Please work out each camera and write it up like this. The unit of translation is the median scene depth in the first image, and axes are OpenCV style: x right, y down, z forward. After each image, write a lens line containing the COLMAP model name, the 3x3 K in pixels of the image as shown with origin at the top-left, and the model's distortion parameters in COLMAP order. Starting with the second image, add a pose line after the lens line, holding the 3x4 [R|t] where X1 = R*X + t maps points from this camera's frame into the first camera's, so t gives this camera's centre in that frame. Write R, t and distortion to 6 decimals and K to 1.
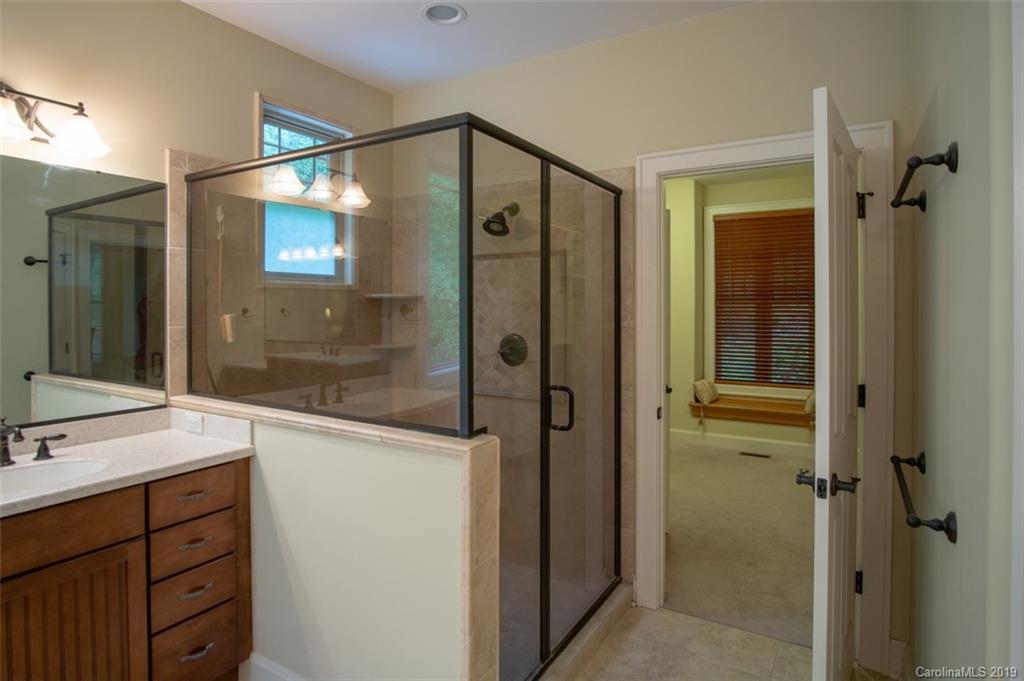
lens RADIAL K [[551.6, 0, 517.0], [0, 551.6, 305.5], [0, 0, 1]] dist [-0.029136, 0.003613]
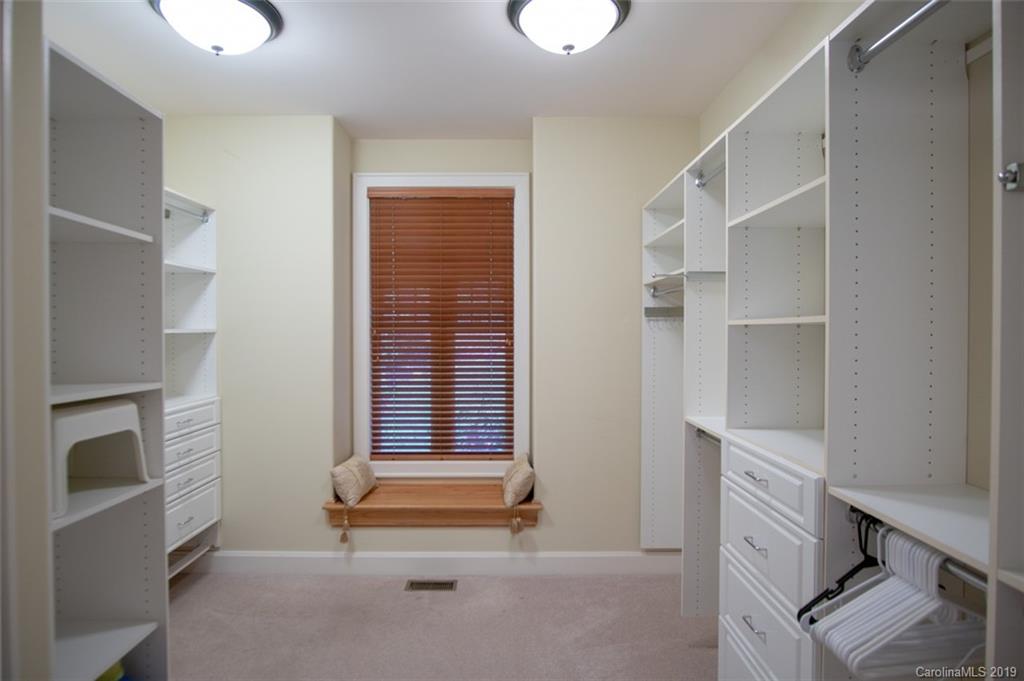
lens RADIAL K [[551.6, 0, 510.6], [0, 551.6, 334.8], [0, 0, 1]] dist [-0.029136, 0.003613]
pose [[0.851645, -0.004625, 0.524099, 0.176543], [-0.000532, 0.999953, 0.009689, -0.006079], [-0.524119, -0.008530, 0.851602, 0.404314]]
